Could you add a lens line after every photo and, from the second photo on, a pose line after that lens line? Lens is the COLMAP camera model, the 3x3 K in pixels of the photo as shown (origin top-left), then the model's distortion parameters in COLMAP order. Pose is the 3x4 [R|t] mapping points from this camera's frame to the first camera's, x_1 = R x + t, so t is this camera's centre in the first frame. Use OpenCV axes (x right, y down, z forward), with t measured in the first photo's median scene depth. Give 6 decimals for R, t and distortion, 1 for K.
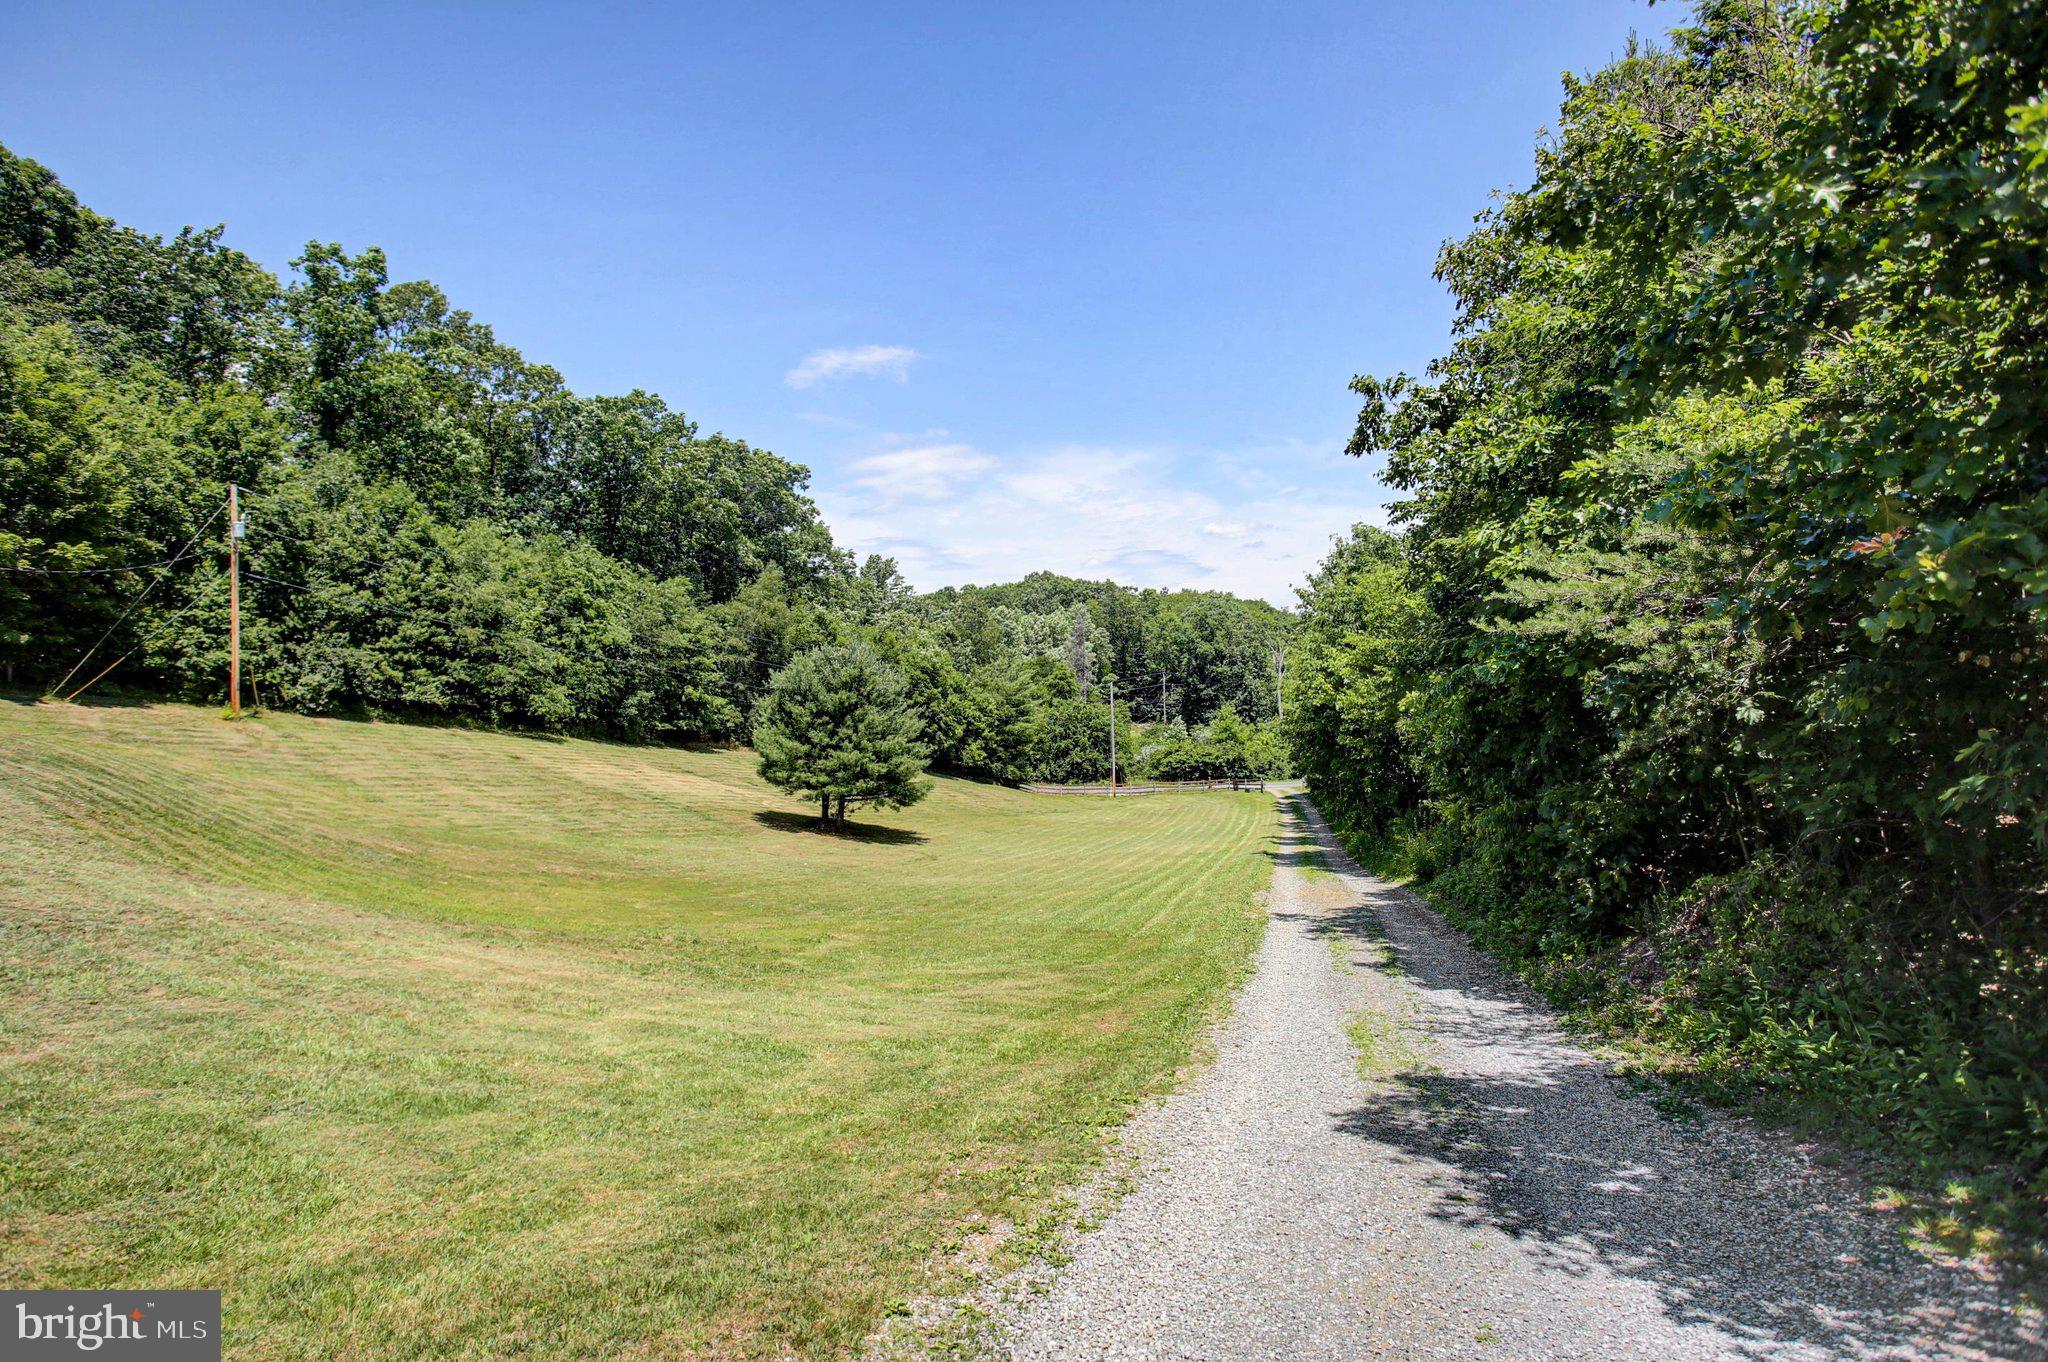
lens RADIAL K [[1145.5, 0, 1015.5], [0, 1145.5, 666.1], [0, 0, 1]] dist [-0.048984, 0.029836]
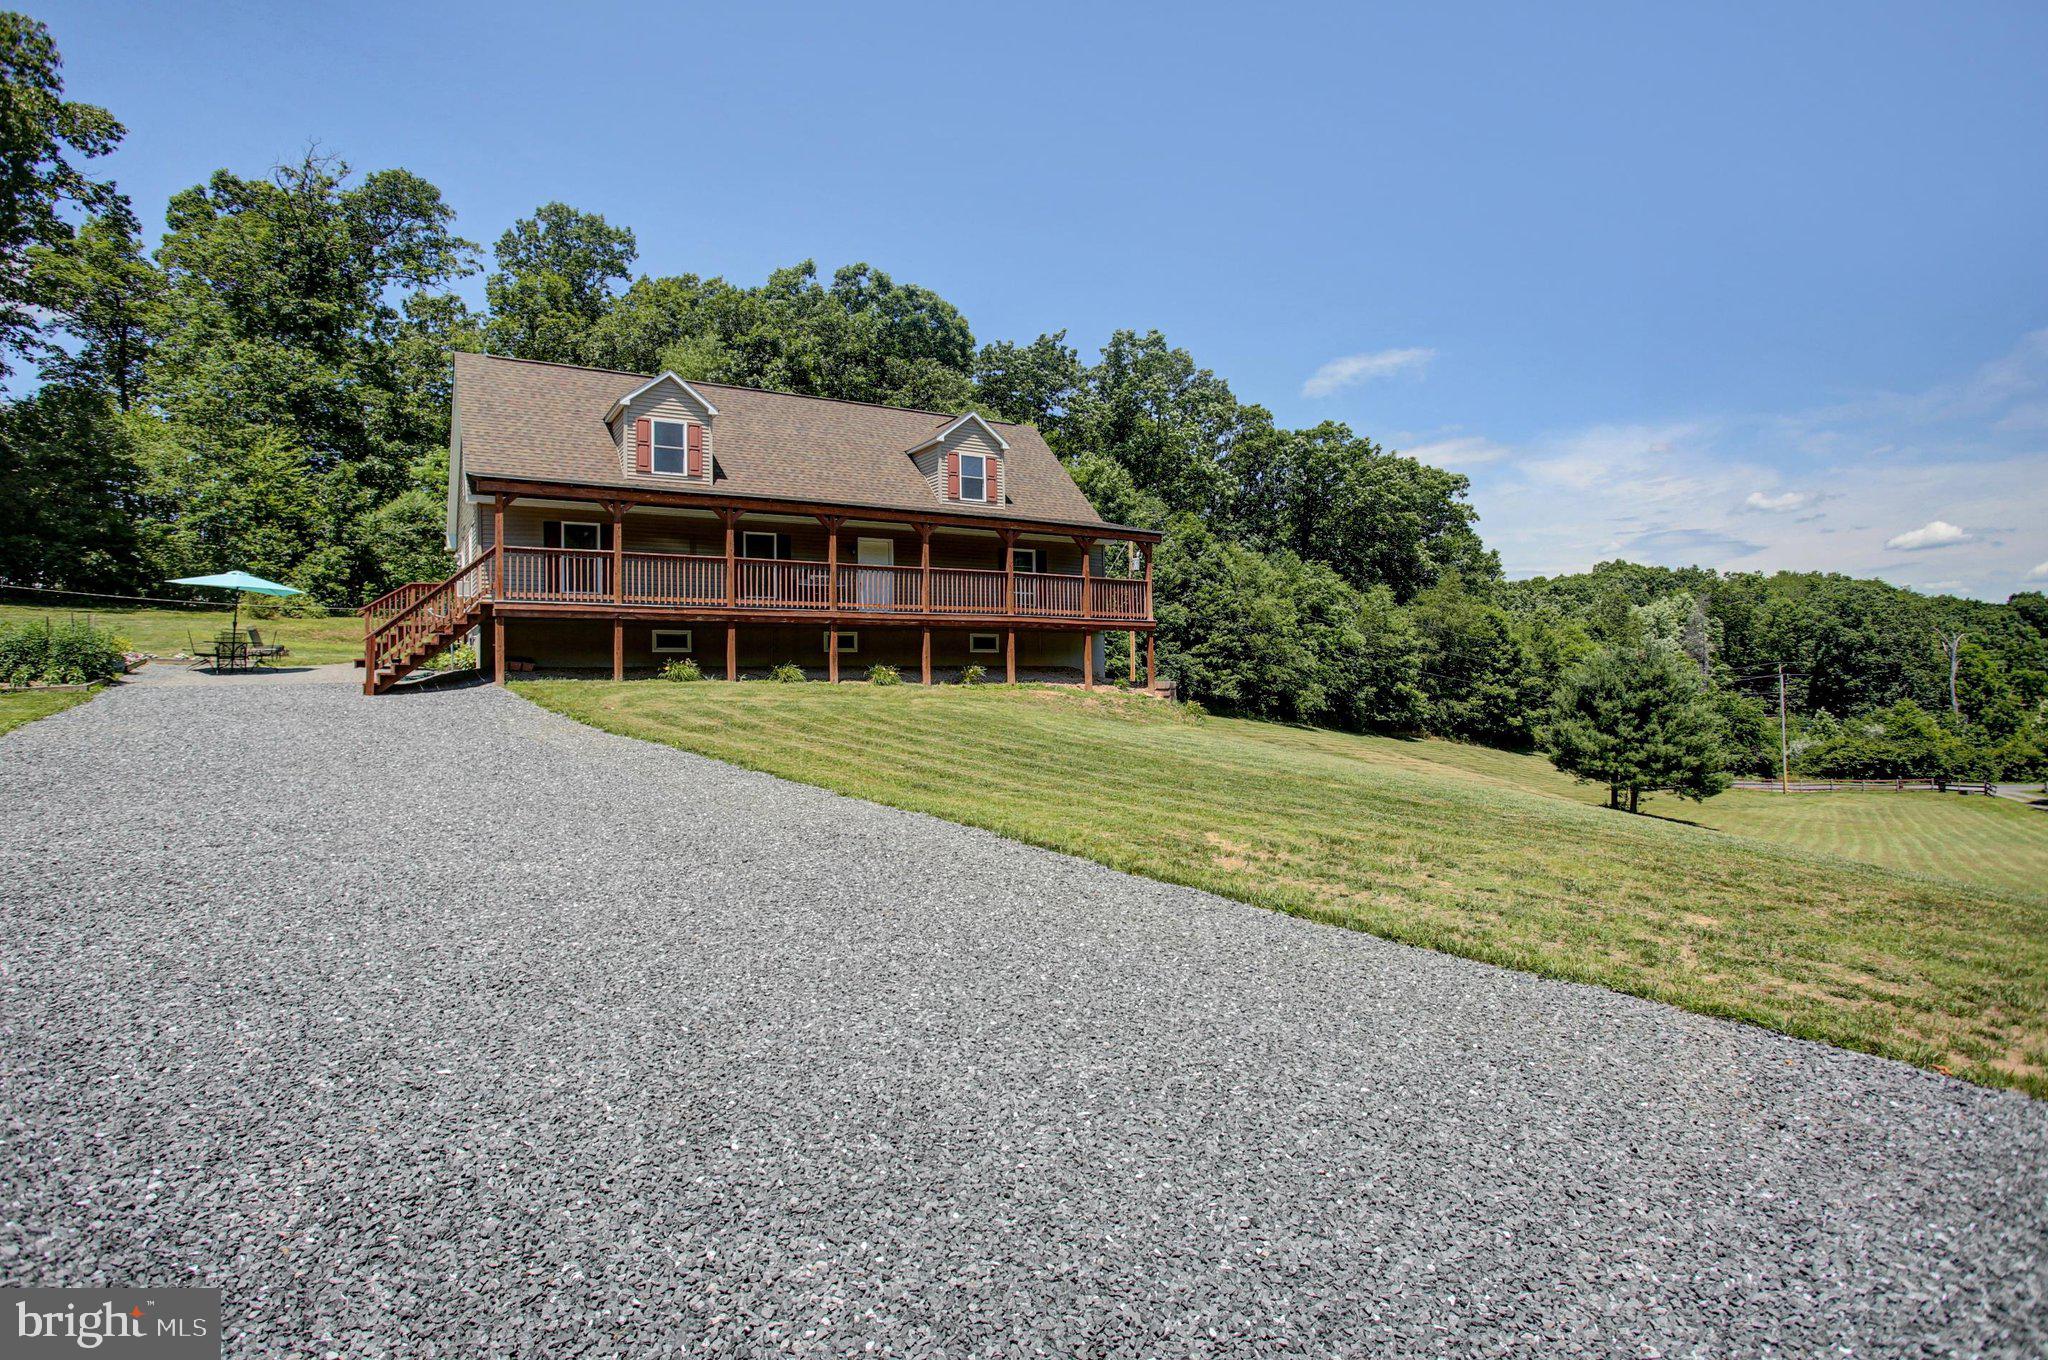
lens RADIAL K [[1058.0, 0, 1028.1], [0, 1058.0, 670.4], [0, 0, 1]] dist [-0.052657, 0.023041]
pose [[0.904530, -0.006010, -0.426367, -0.225732], [0.011452, 0.999882, 0.010201, -0.010679], [0.426256, -0.014110, 0.904493, -0.114461]]
